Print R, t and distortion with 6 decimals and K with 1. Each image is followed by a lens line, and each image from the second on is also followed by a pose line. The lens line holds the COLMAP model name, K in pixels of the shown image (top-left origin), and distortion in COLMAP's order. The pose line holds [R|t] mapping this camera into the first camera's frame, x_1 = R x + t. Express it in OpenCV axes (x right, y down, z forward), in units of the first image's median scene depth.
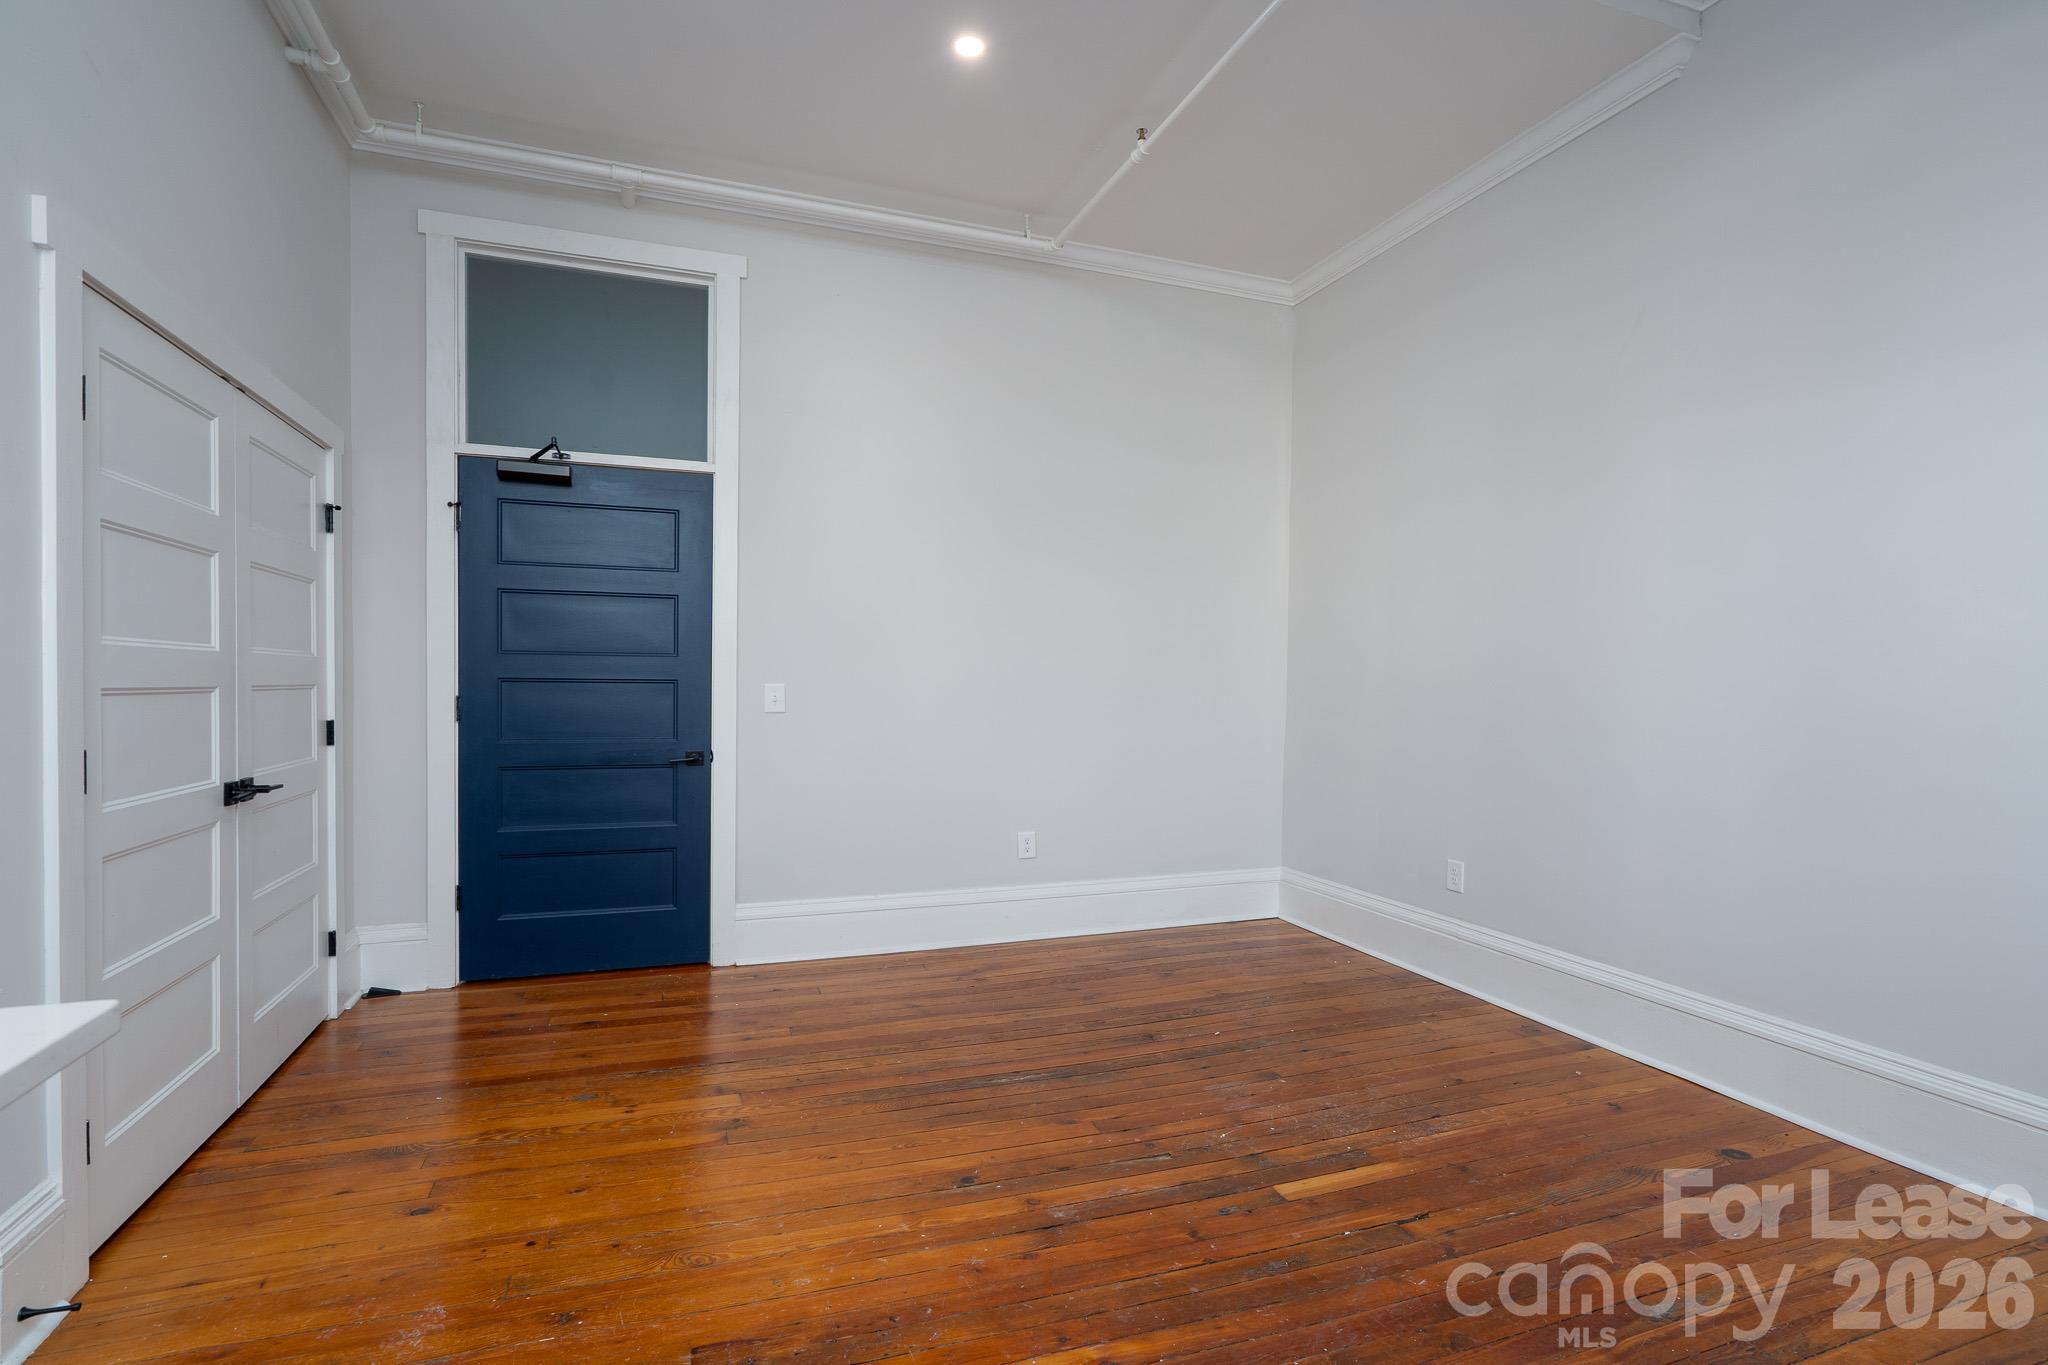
lens RADIAL K [[930.9, 0, 952.2], [0, 930.9, 701.9], [0, 0, 1]] dist [-0.000713, 0.000122]
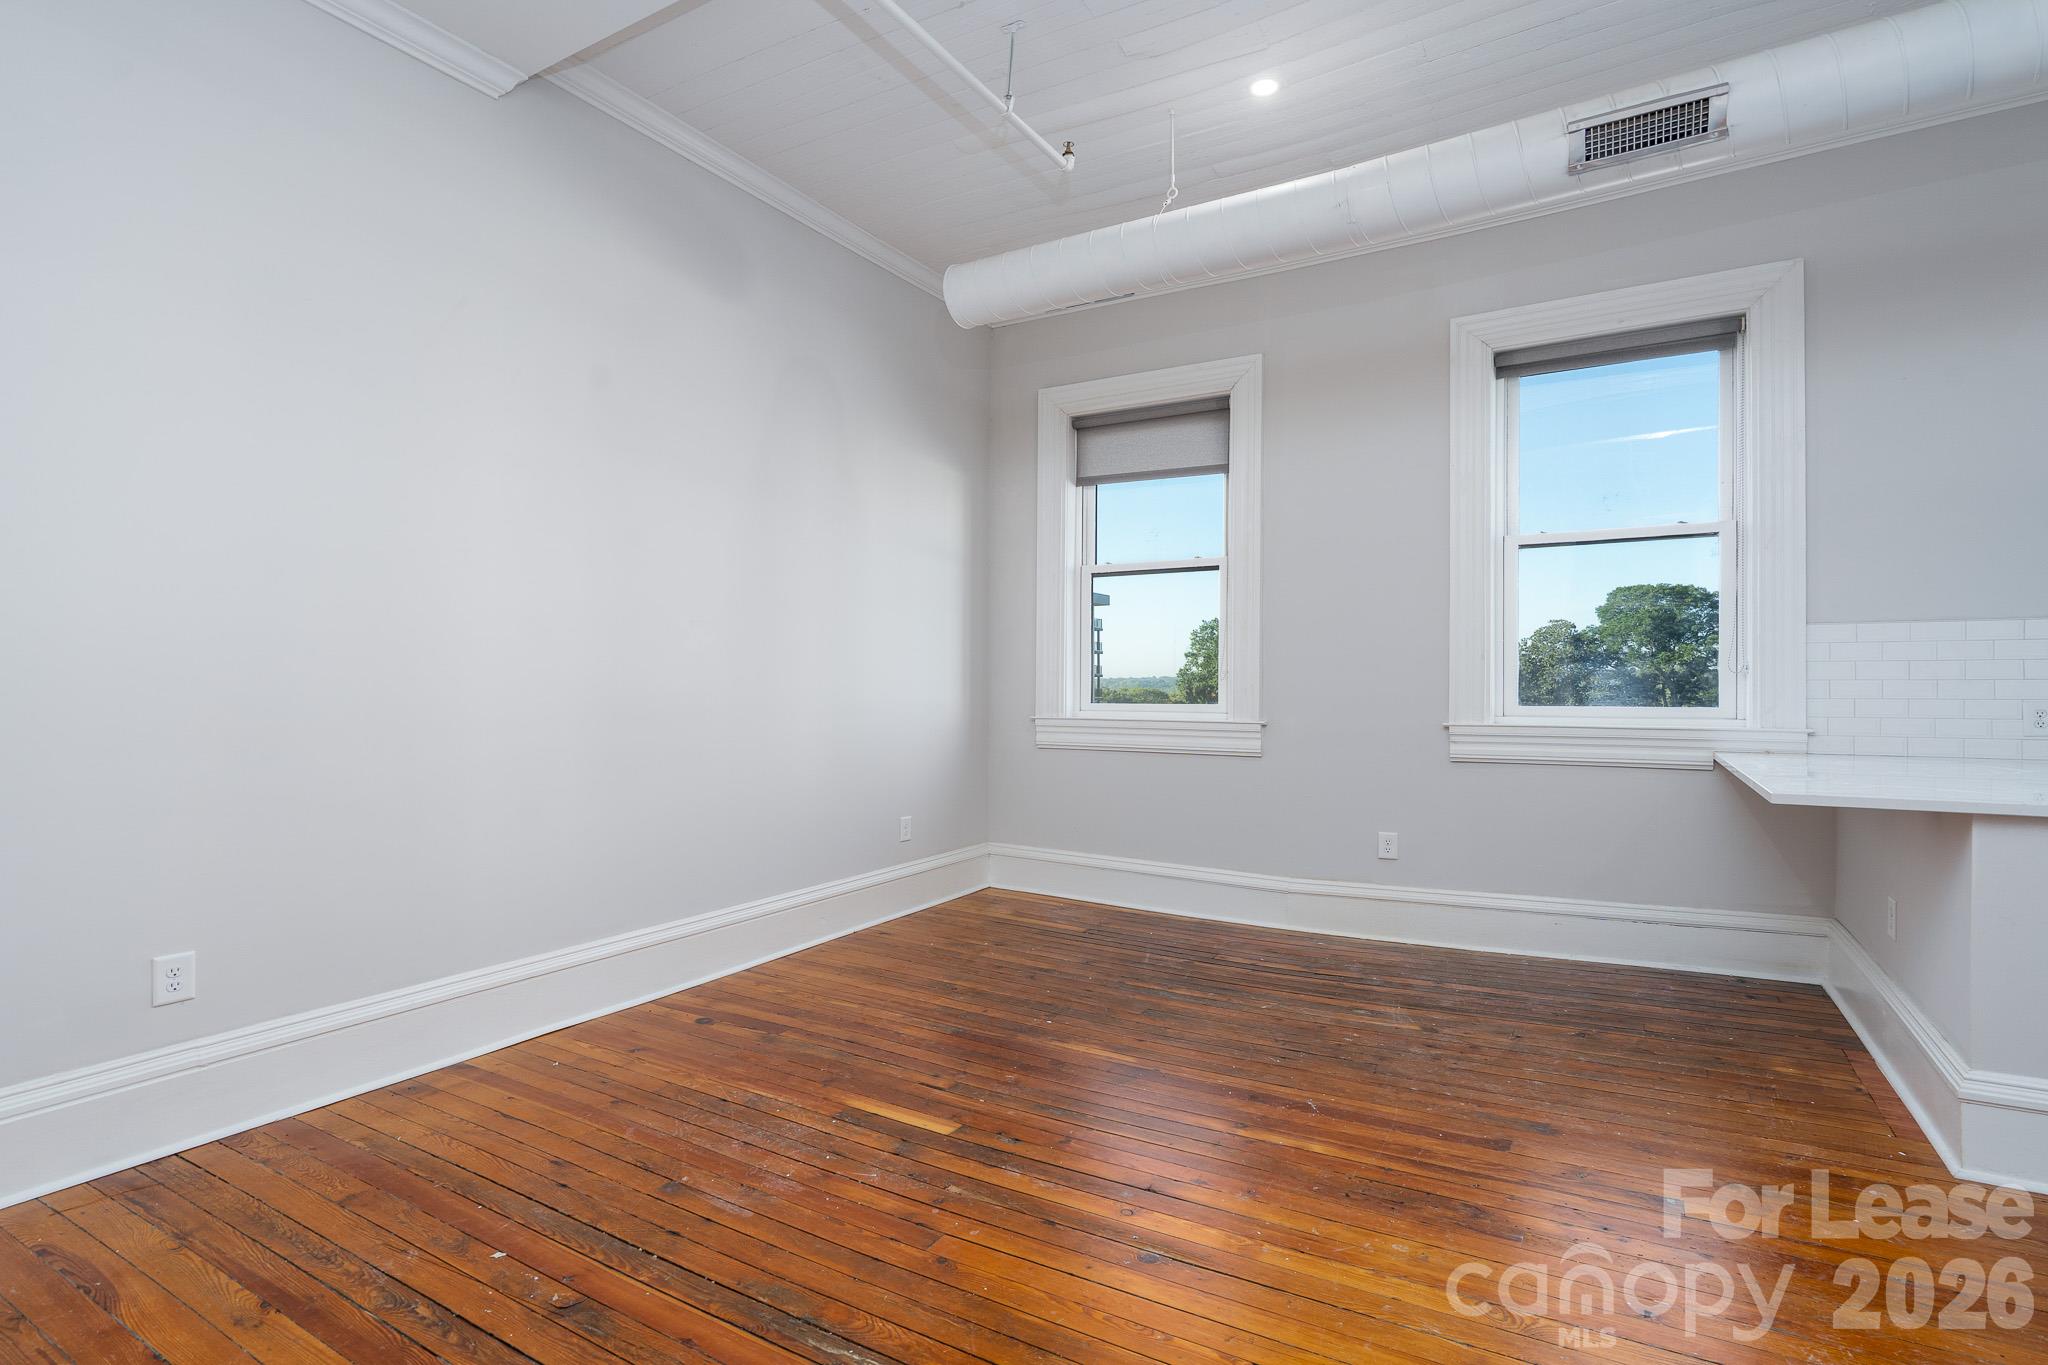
lens RADIAL K [[985.6, 0, 1006.4], [0, 985.6, 712.4], [0, 0, 1]] dist [-0.001256, -0.000219]
pose [[-0.649624, -0.028884, 0.759706, -0.498849], [0.009791, 0.998877, 0.046349, -0.033052], [-0.760192, 0.037547, -0.648612, 1.445330]]
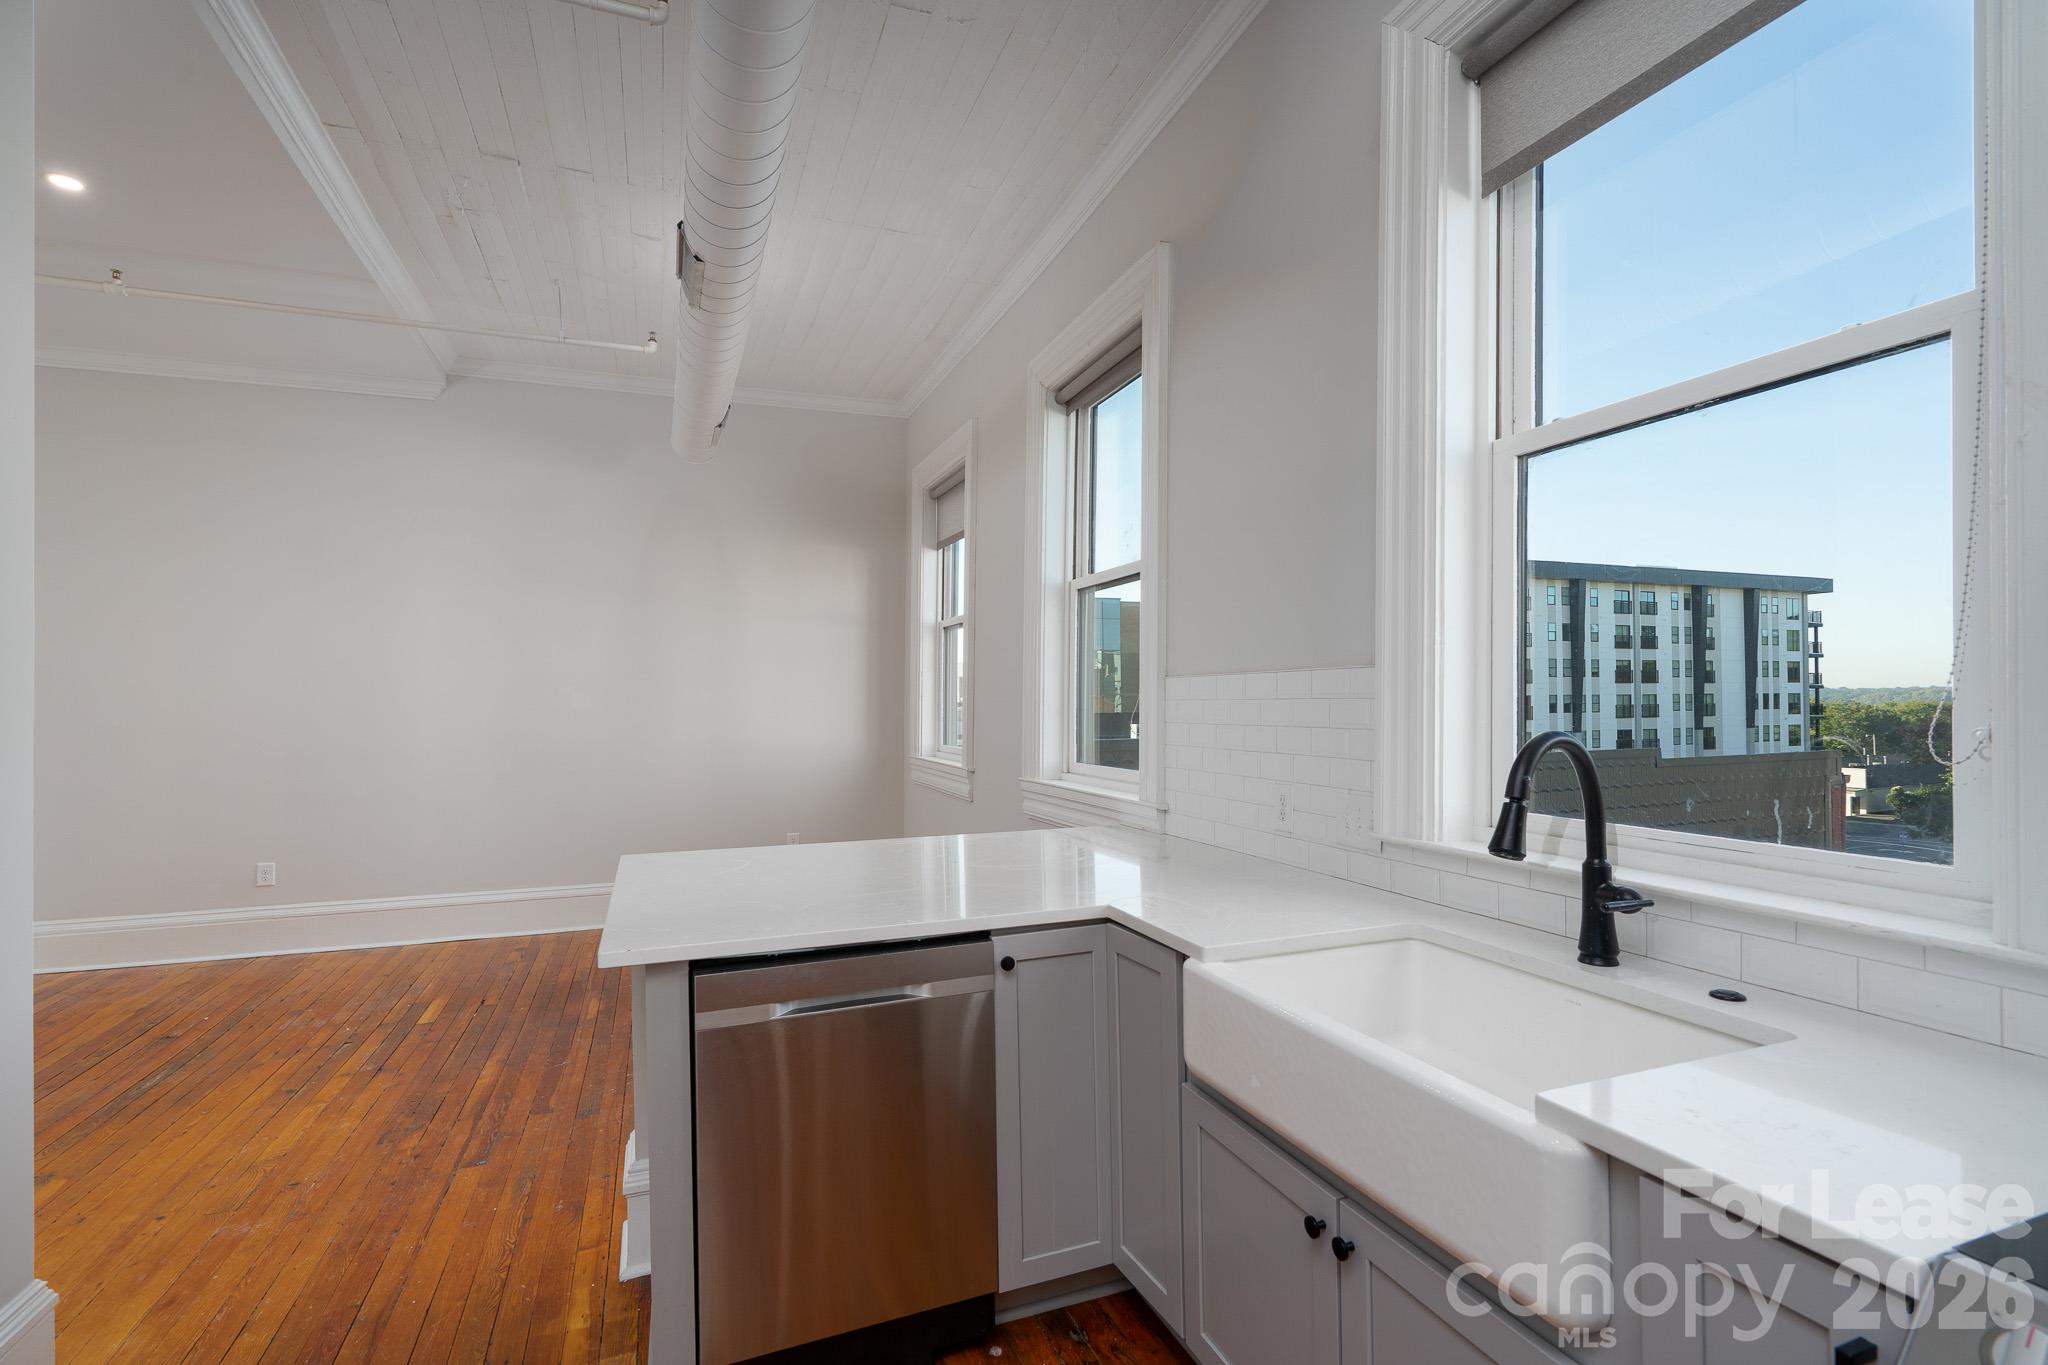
lens RADIAL K [[985.6, 0, 1006.4], [0, 985.6, 712.4], [0, 0, 1]] dist [-0.001256, -0.000219]
pose [[-0.014244, -0.018280, 0.999731, -1.323093], [0.028861, 0.999409, 0.018685, -0.067384], [-0.999482, 0.029120, -0.013708, -0.104469]]
